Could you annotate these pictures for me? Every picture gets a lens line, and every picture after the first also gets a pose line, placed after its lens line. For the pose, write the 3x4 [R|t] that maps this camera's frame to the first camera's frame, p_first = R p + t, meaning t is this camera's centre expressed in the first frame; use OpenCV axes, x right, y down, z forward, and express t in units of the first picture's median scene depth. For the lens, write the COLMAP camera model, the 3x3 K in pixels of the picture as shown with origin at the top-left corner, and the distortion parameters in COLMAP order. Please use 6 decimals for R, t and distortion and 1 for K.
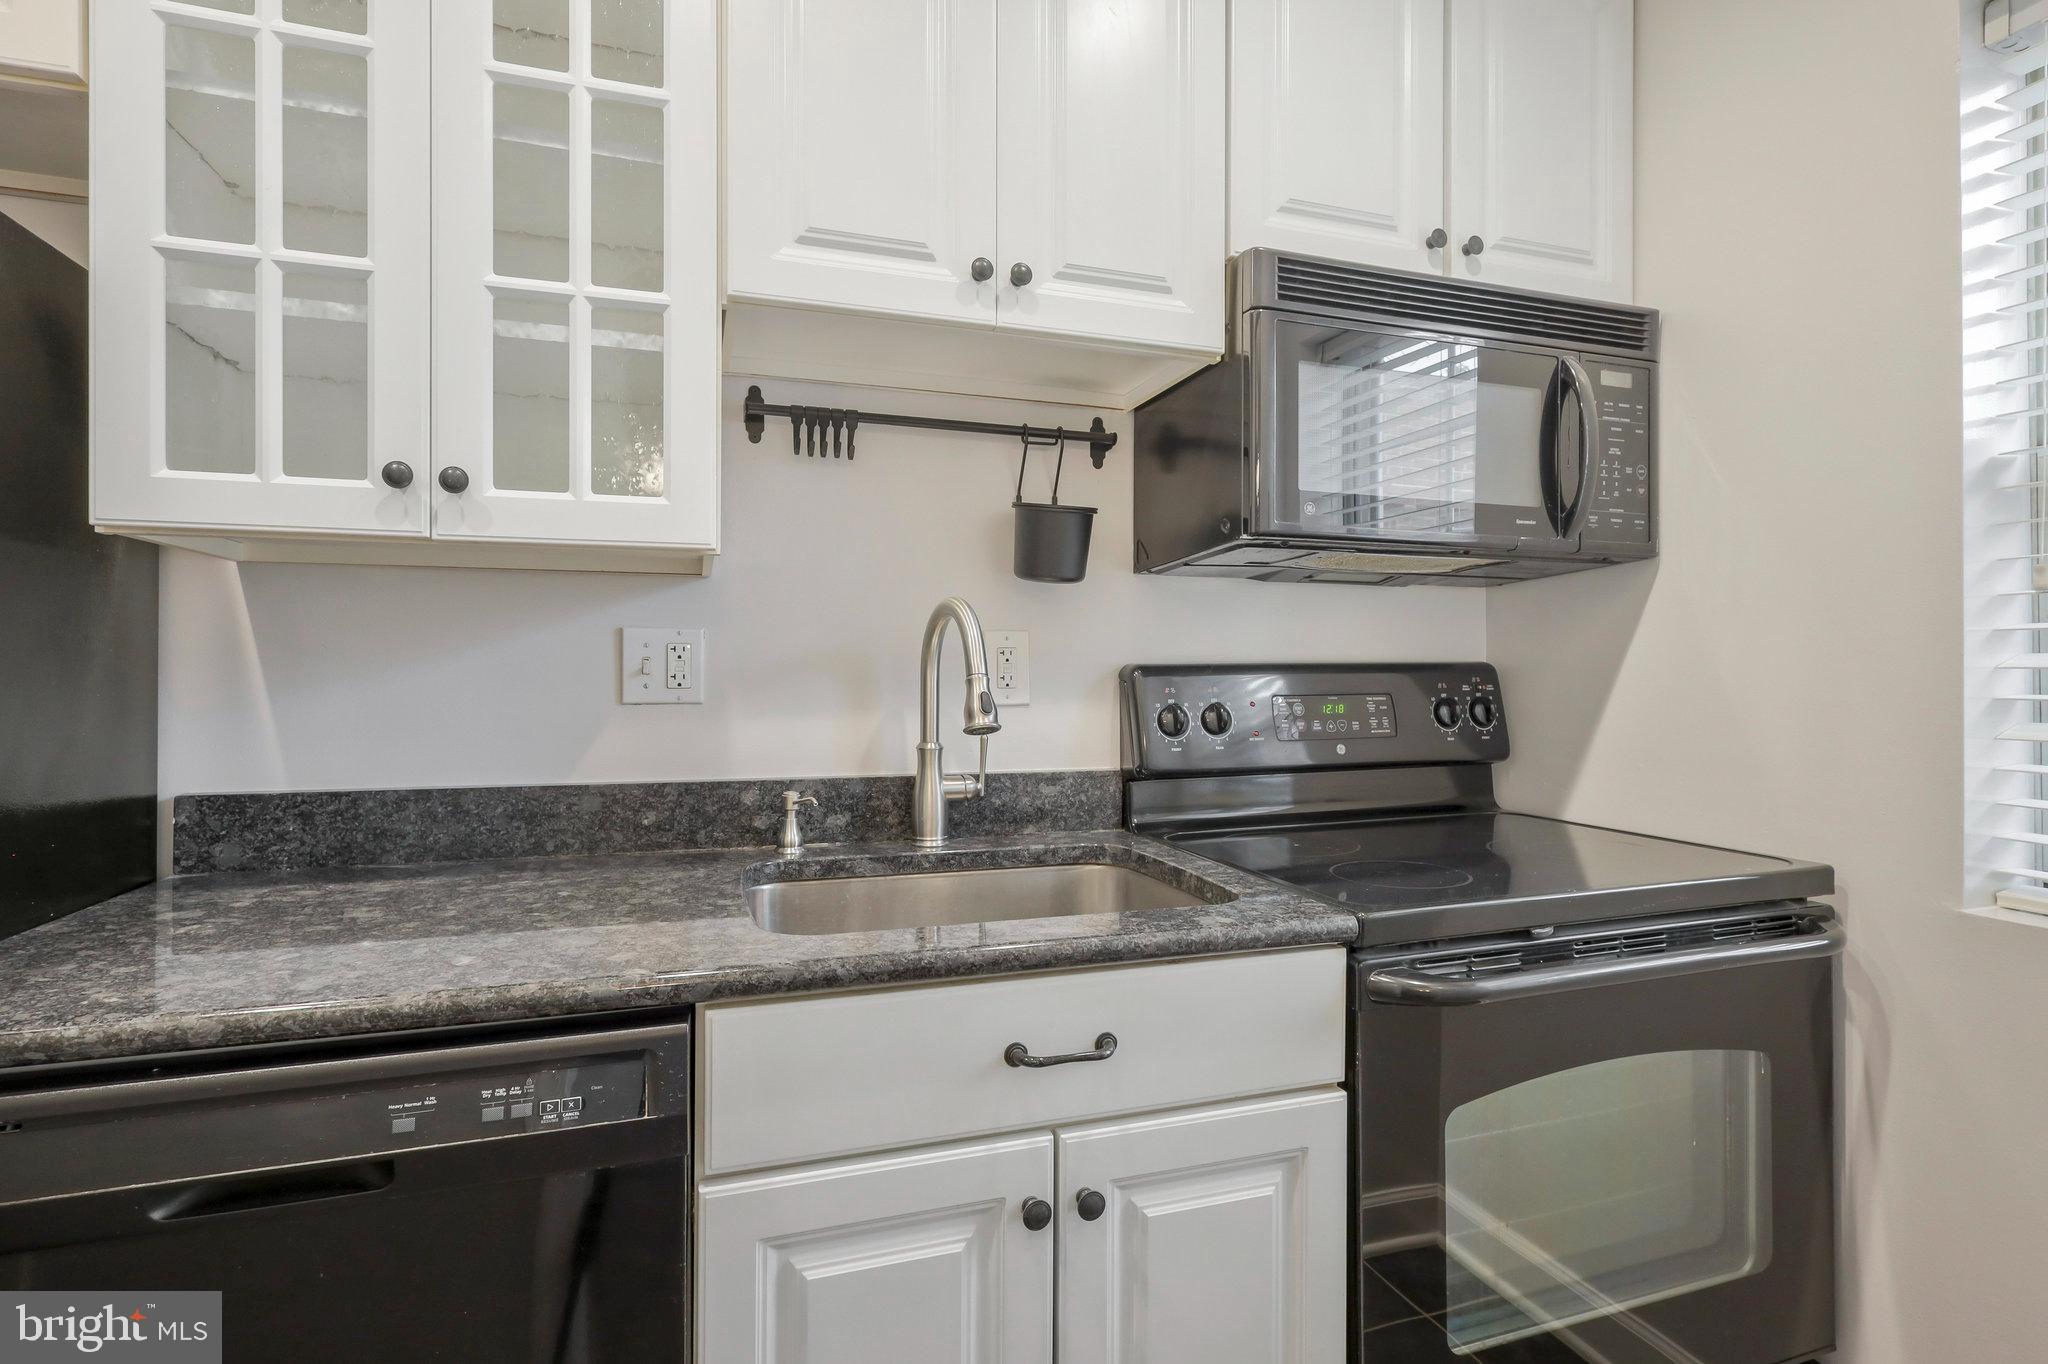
lens RADIAL K [[977.3, 0, 1017.2], [0, 977.3, 672.7], [0, 0, 1]] dist [-0.001416, 0.000255]
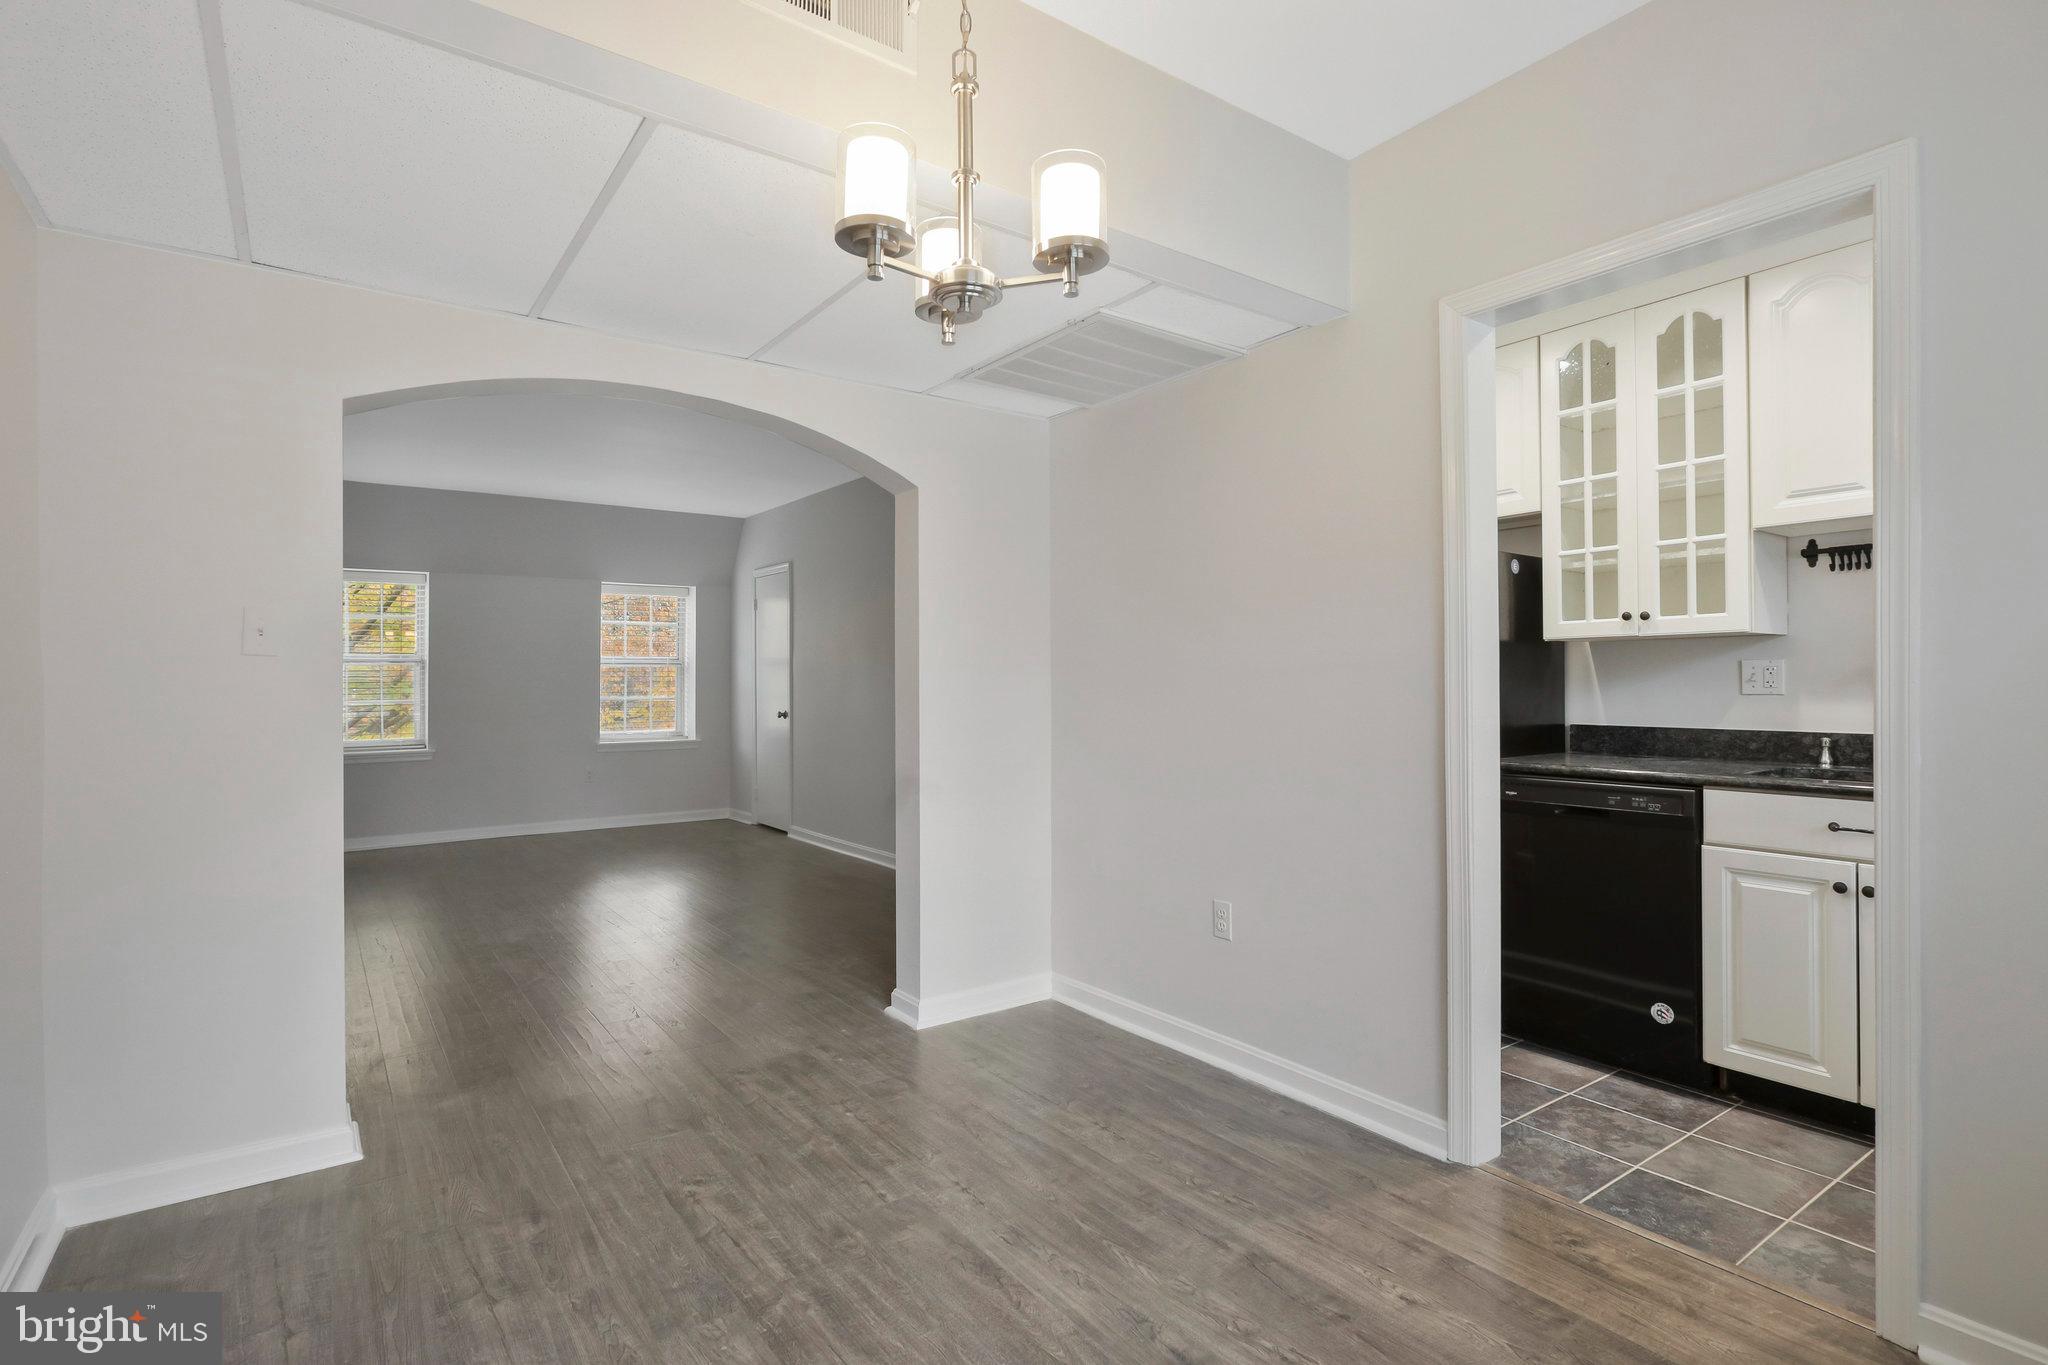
lens RADIAL K [[977.3, 0, 1017.2], [0, 977.3, 673.2], [0, 0, 1]] dist [-0.001416, 0.000255]
pose [[0.296432, -0.011896, -0.954980, 1.246526], [0.006867, 0.999923, -0.010325, -0.005174], [0.955029, -0.003498, 0.296491, -1.251640]]
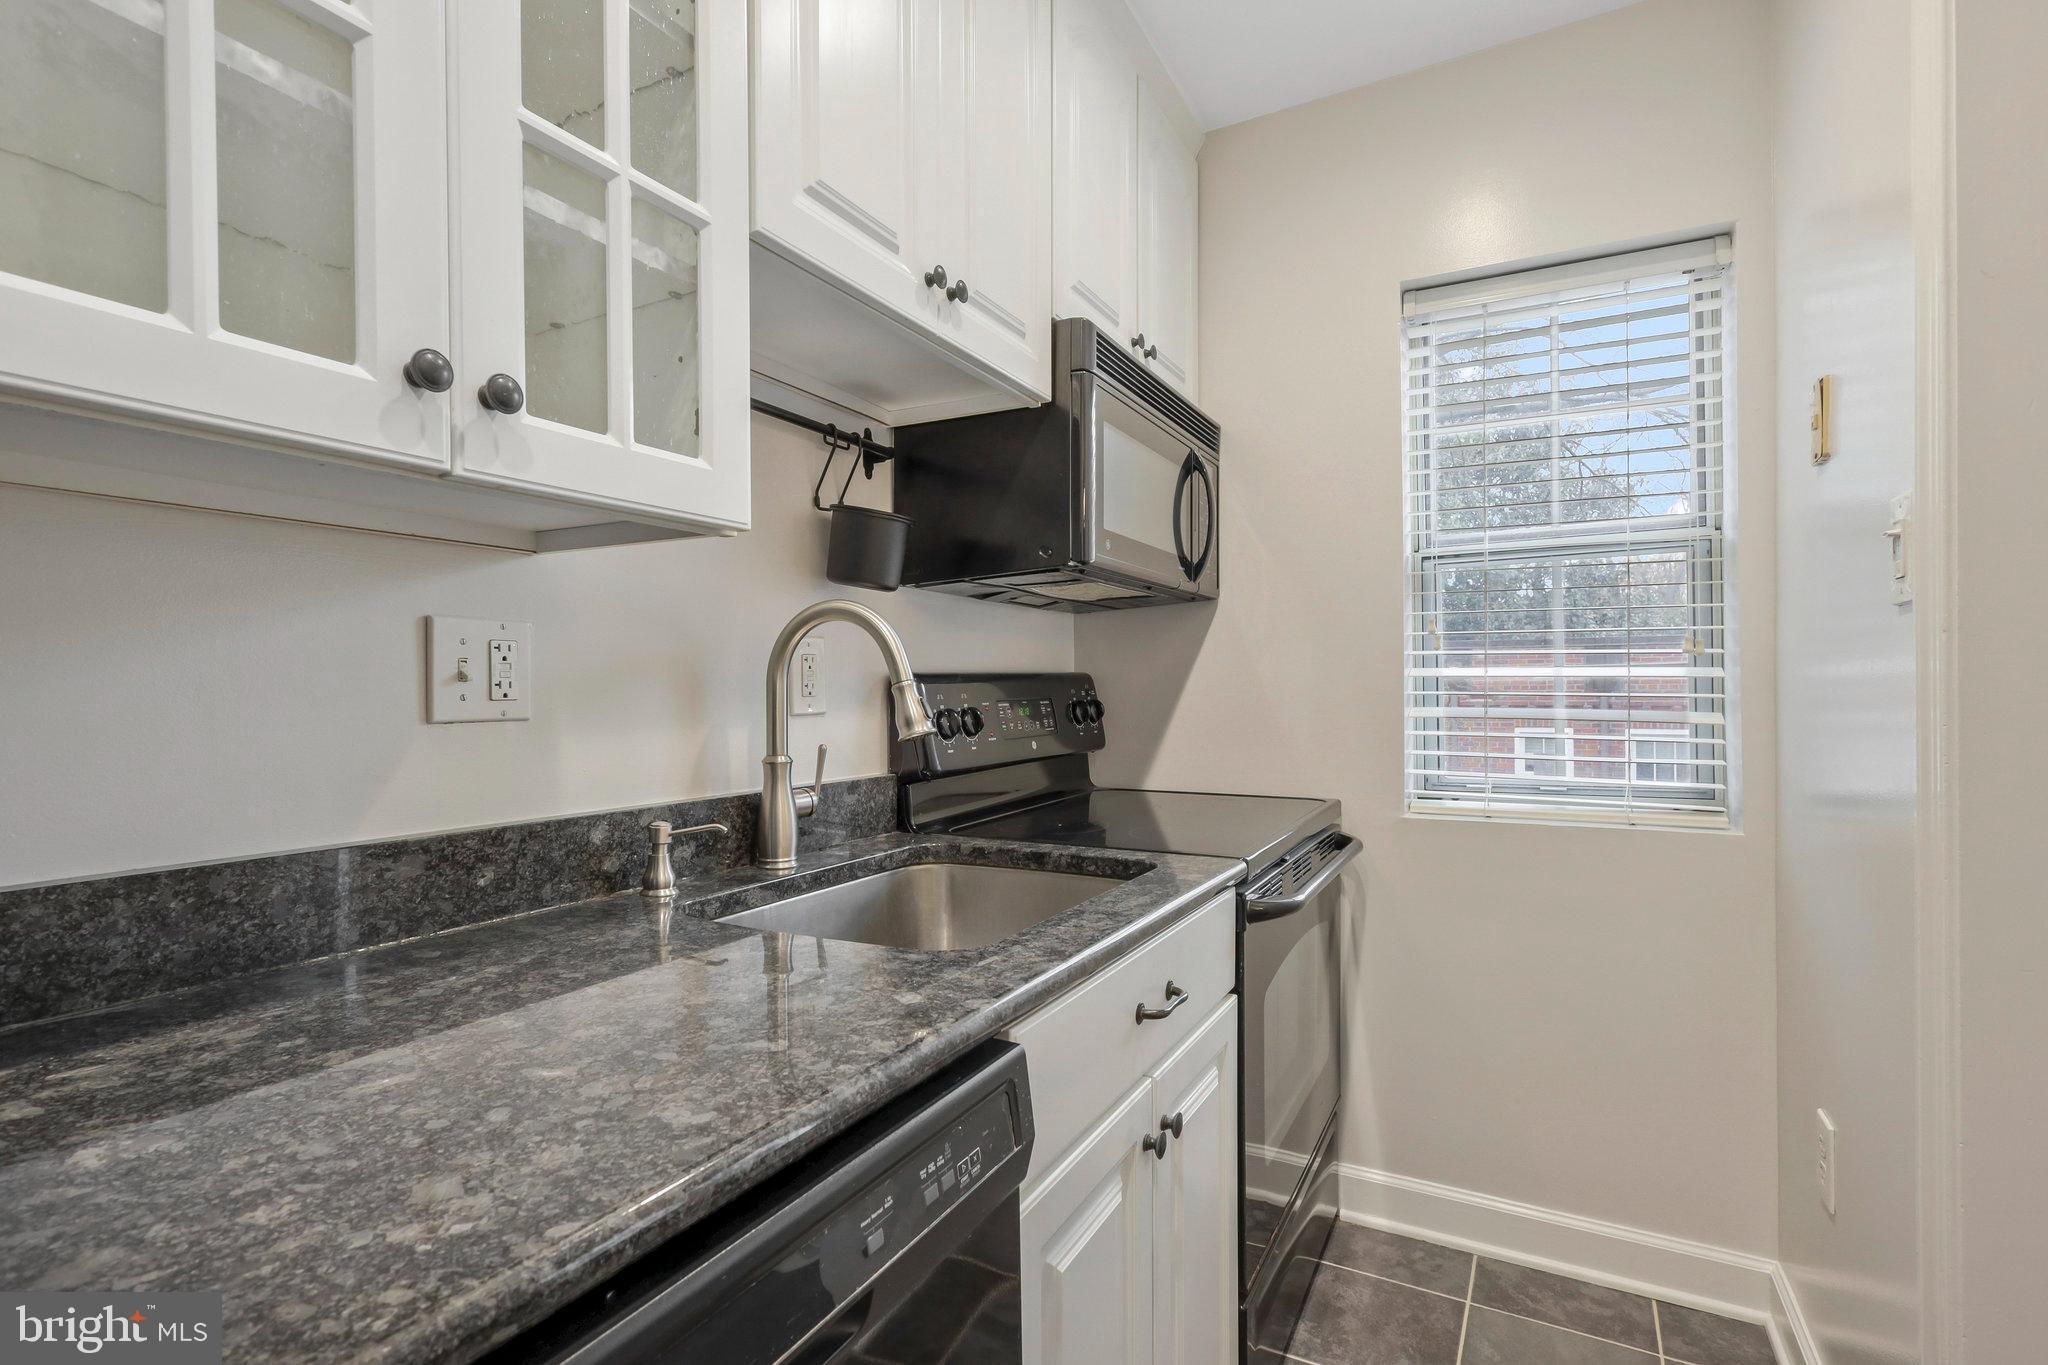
lens RADIAL K [[970.8, 0, 1026.3], [0, 970.8, 694.4], [0, 0, 1]] dist [0.001505, 0.000460]
pose [[0.722413, -0.010256, 0.691386, -0.587508], [0.005256, 0.999943, 0.009341, 0.006976], [-0.691442, -0.003114, 0.722425, 0.188995]]
